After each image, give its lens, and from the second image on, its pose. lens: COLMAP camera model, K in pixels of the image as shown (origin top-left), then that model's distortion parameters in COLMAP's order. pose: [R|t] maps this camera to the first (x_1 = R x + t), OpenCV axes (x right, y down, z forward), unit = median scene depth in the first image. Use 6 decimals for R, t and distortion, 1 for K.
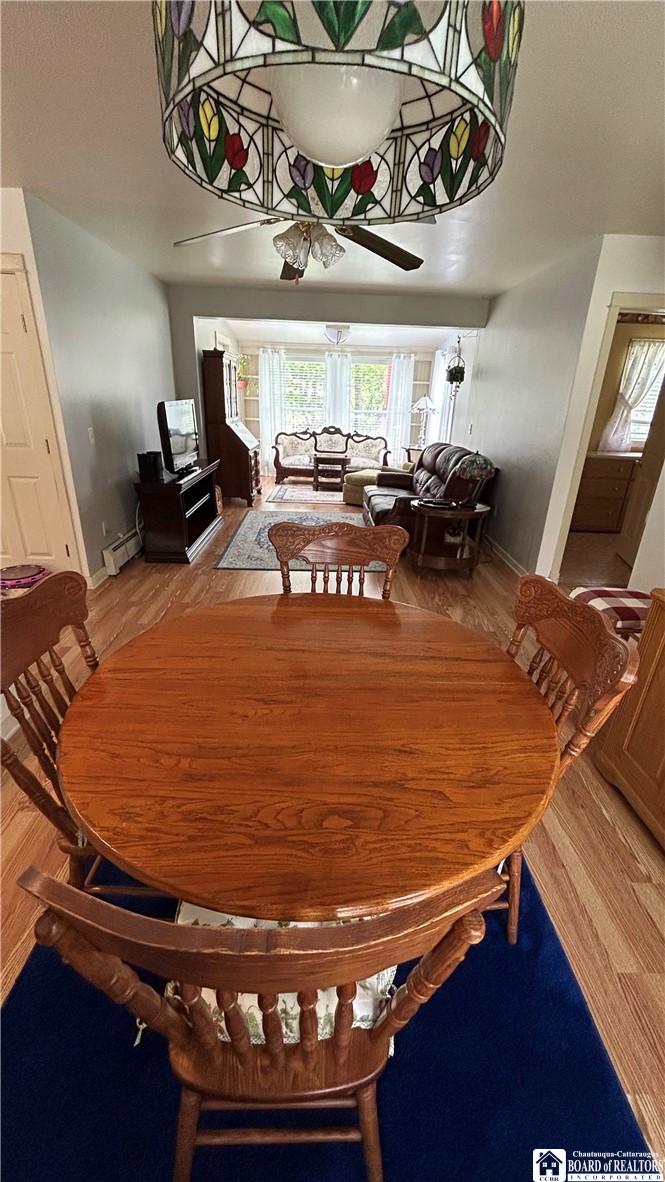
lens RADIAL K [[477.1, 0, 329.1], [0, 477.1, 597.7], [0, 0, 1]] dist [0.001739, 0.000068]
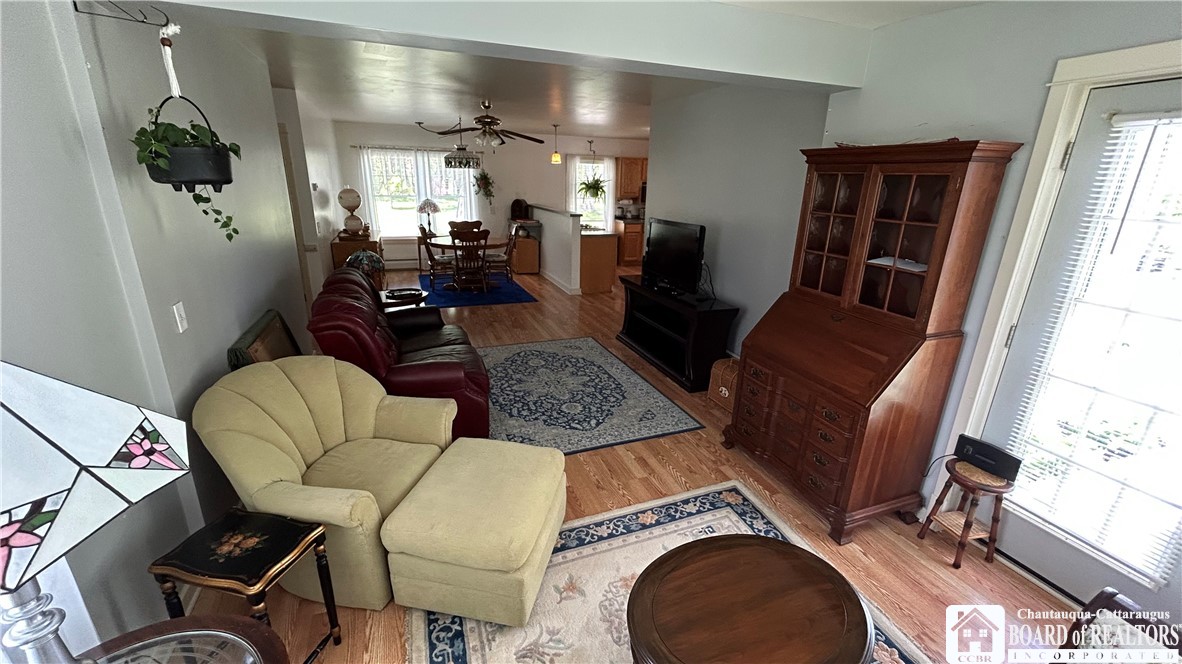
lens RADIAL K [[477.1, 0, 592.0], [0, 477.1, 331.3], [0, 0, 1]] dist [0.001739, 0.000068]
pose [[-0.933964, 0.051933, -0.353572, 0.110816], [-0.191350, 0.762931, 0.617513, -0.457575], [0.301821, 0.644391, -0.702613, 1.002604]]
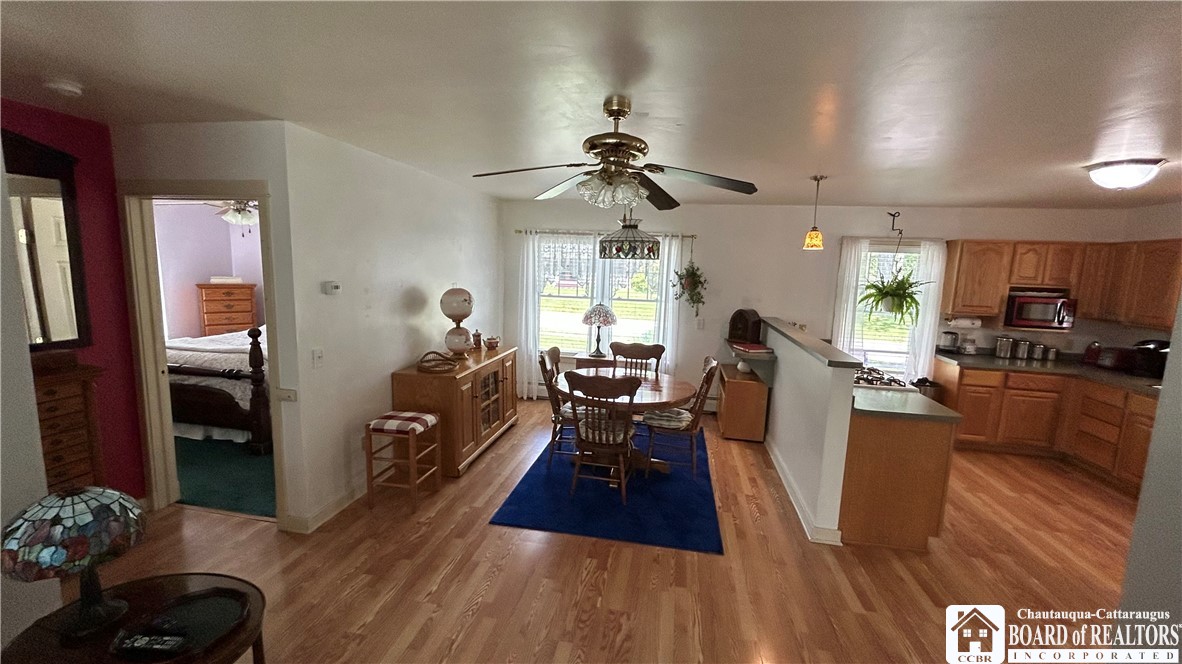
lens RADIAL K [[477.1, 0, 592.2], [0, 477.1, 333.7], [0, 0, 1]] dist [0.001739, 0.000068]
pose [[-0.979959, -0.095358, 0.174892, -0.054944], [0.009743, 0.853978, 0.520218, -0.287304], [-0.198961, 0.511496, -0.835934, 0.574542]]
